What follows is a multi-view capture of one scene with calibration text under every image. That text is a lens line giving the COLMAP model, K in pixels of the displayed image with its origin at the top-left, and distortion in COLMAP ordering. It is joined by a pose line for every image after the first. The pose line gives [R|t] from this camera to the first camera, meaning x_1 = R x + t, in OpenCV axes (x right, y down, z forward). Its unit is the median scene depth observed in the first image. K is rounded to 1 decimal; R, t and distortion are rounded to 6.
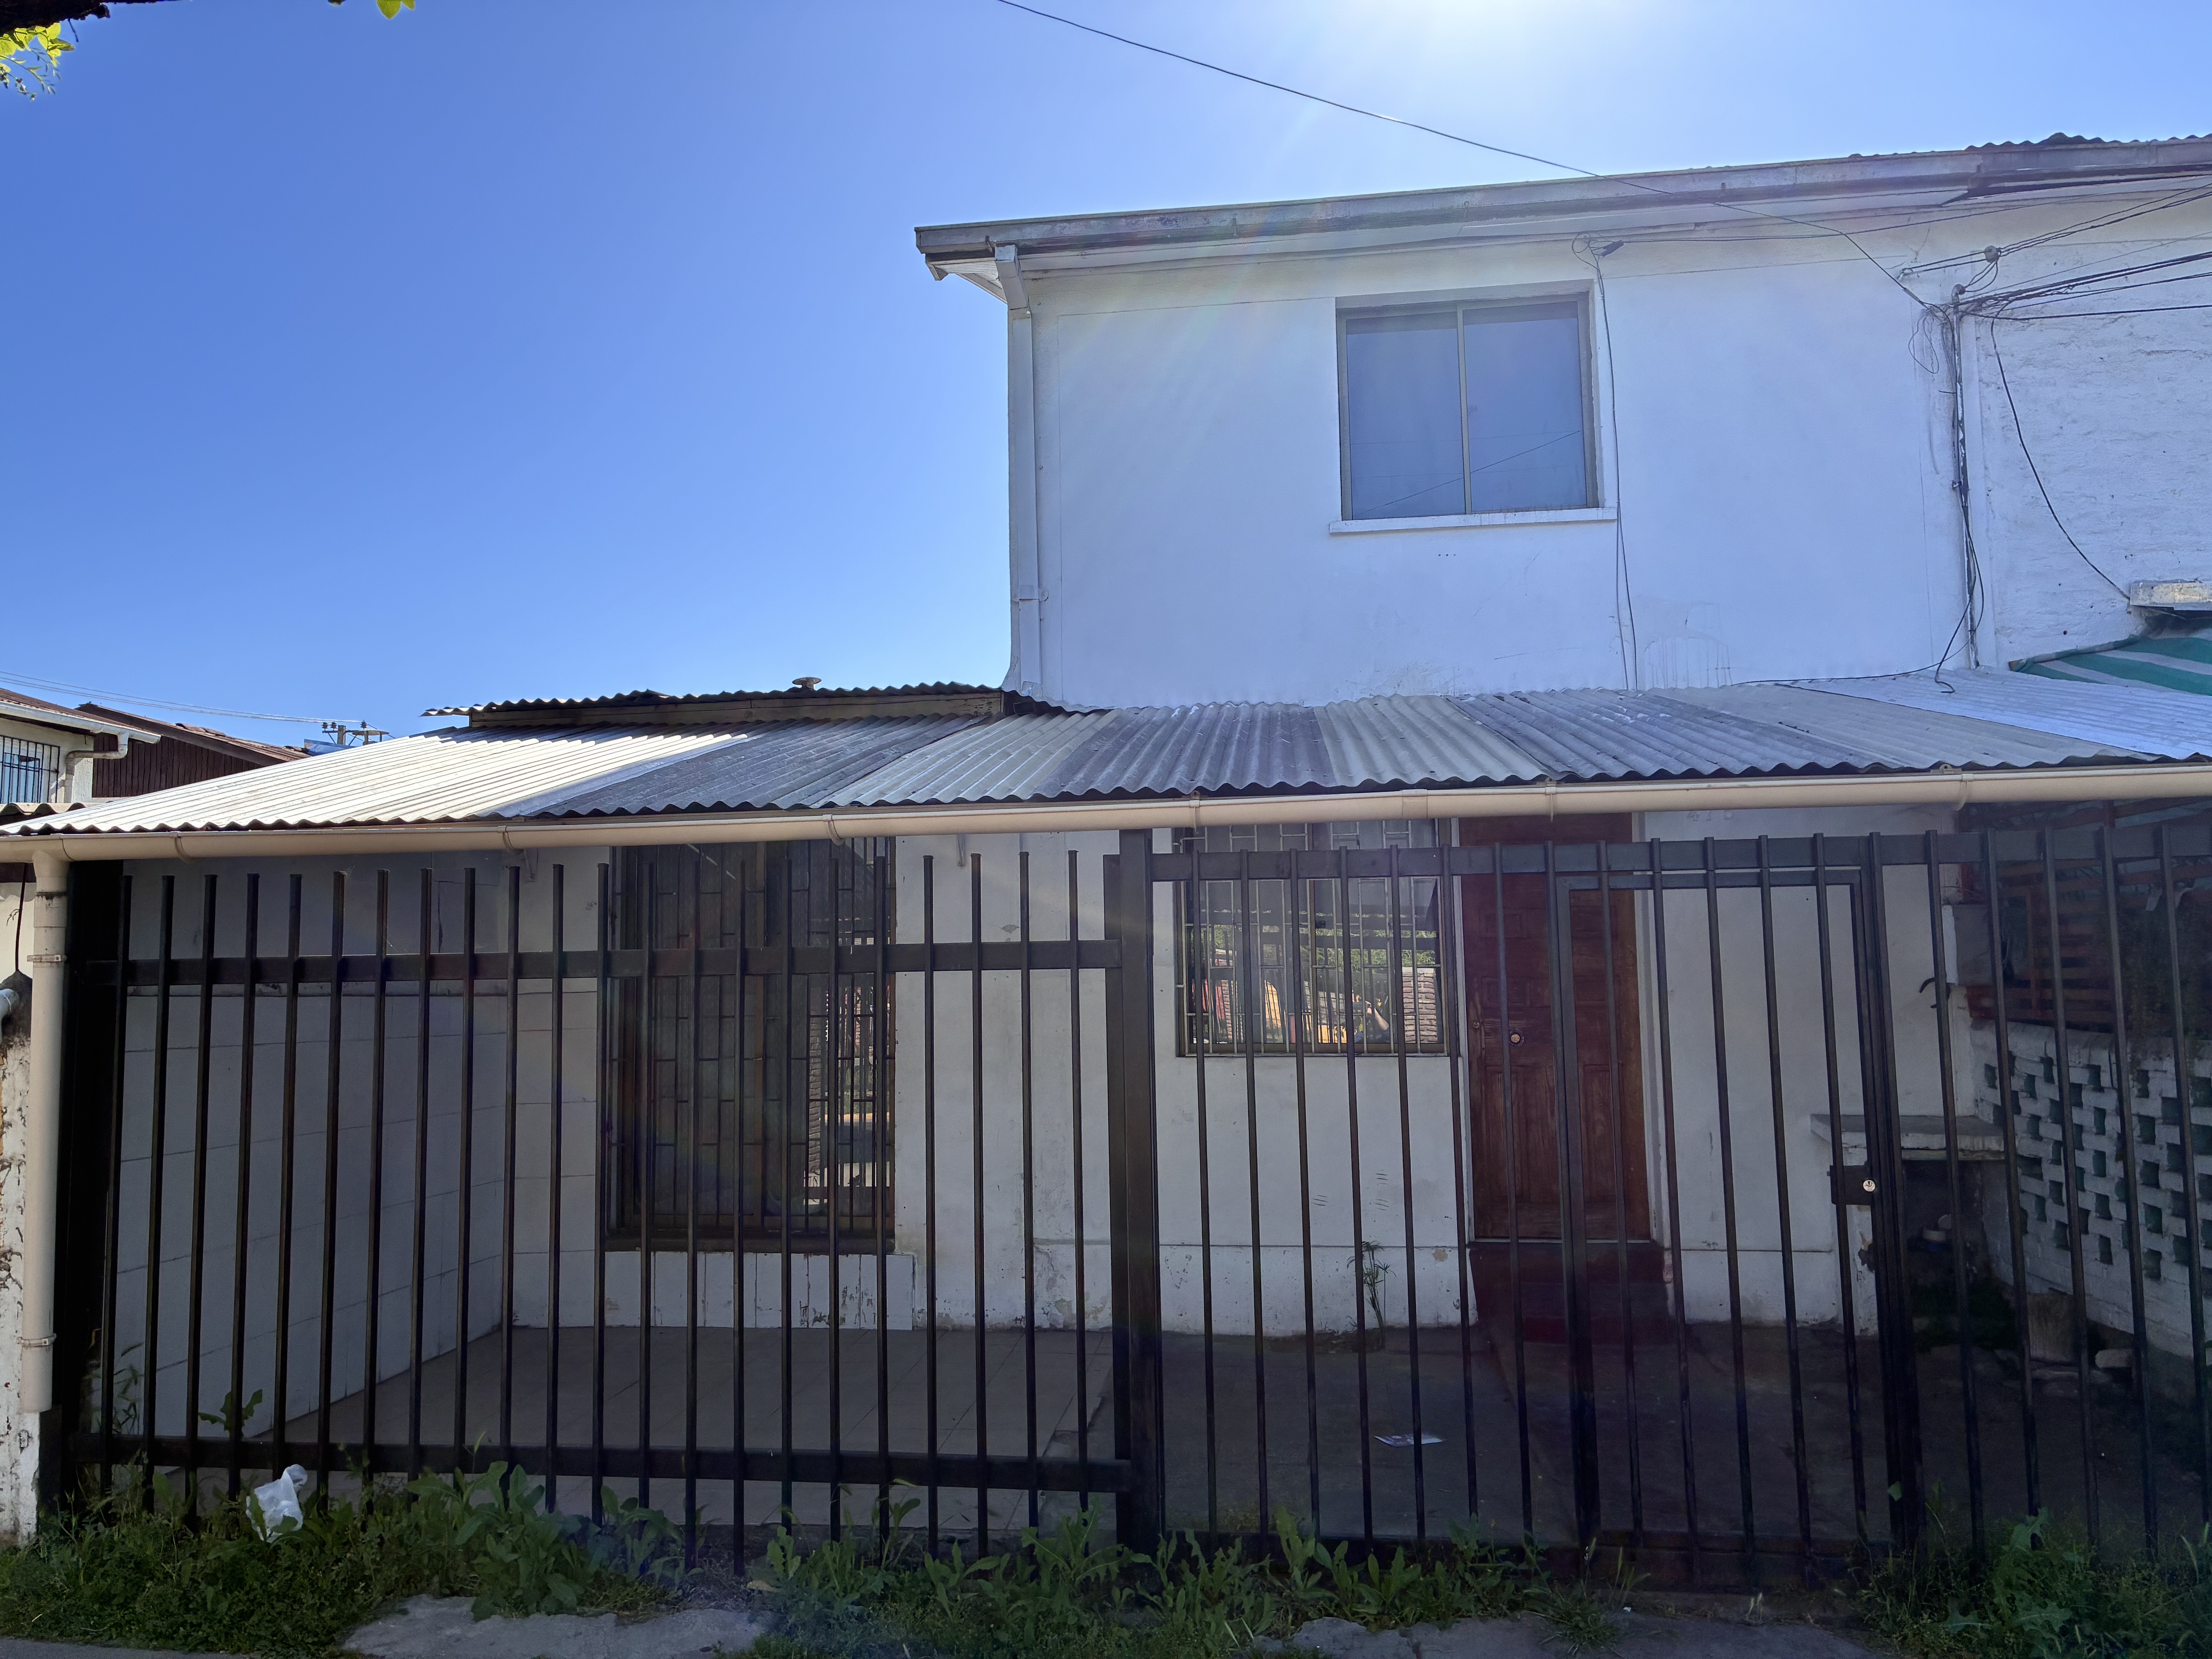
lens RADIAL K [[1688.5, 0, 1107.6], [0, 1688.5, 835.4], [0, 0, 1]] dist [0.054078, -0.065460]
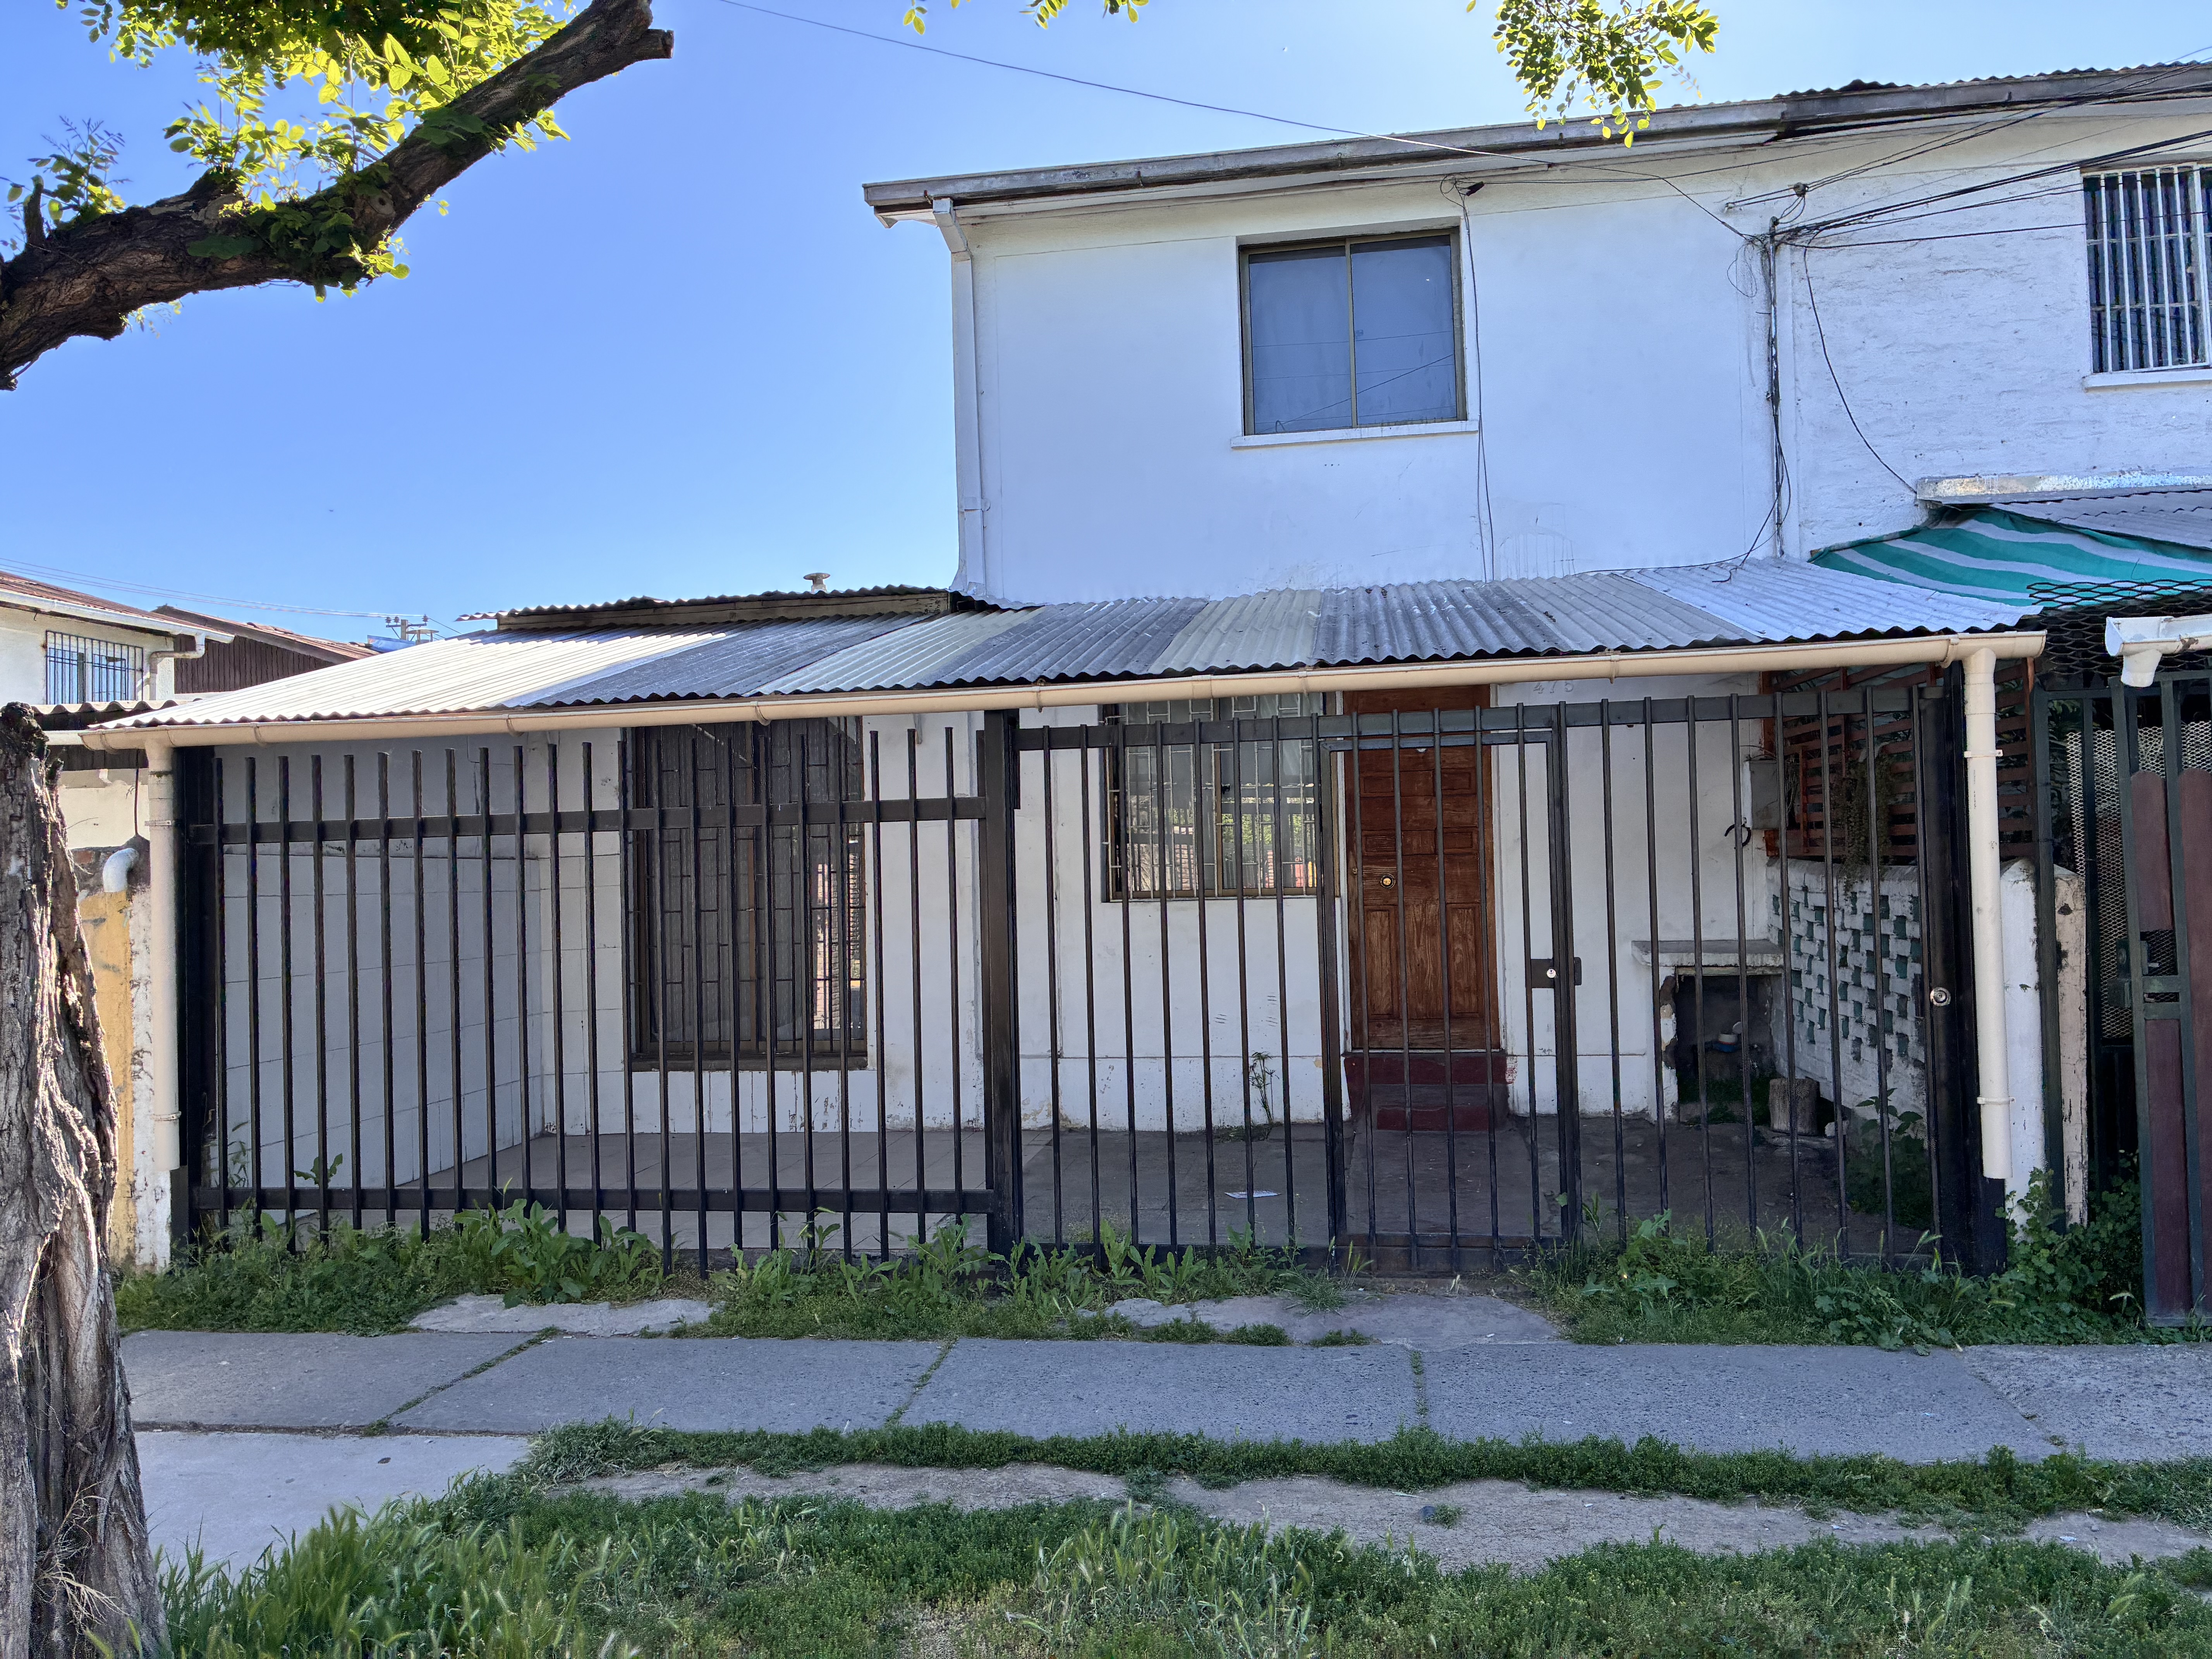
lens RADIAL K [[1688.5, 0, 1124.4], [0, 1688.5, 820.3], [0, 0, 1]] dist [0.054078, -0.065460]
pose [[0.999500, -0.014814, -0.027945, 0.098736], [0.016528, 0.997931, 0.062132, 0.001492], [0.026967, -0.062563, 0.997677, -0.184550]]
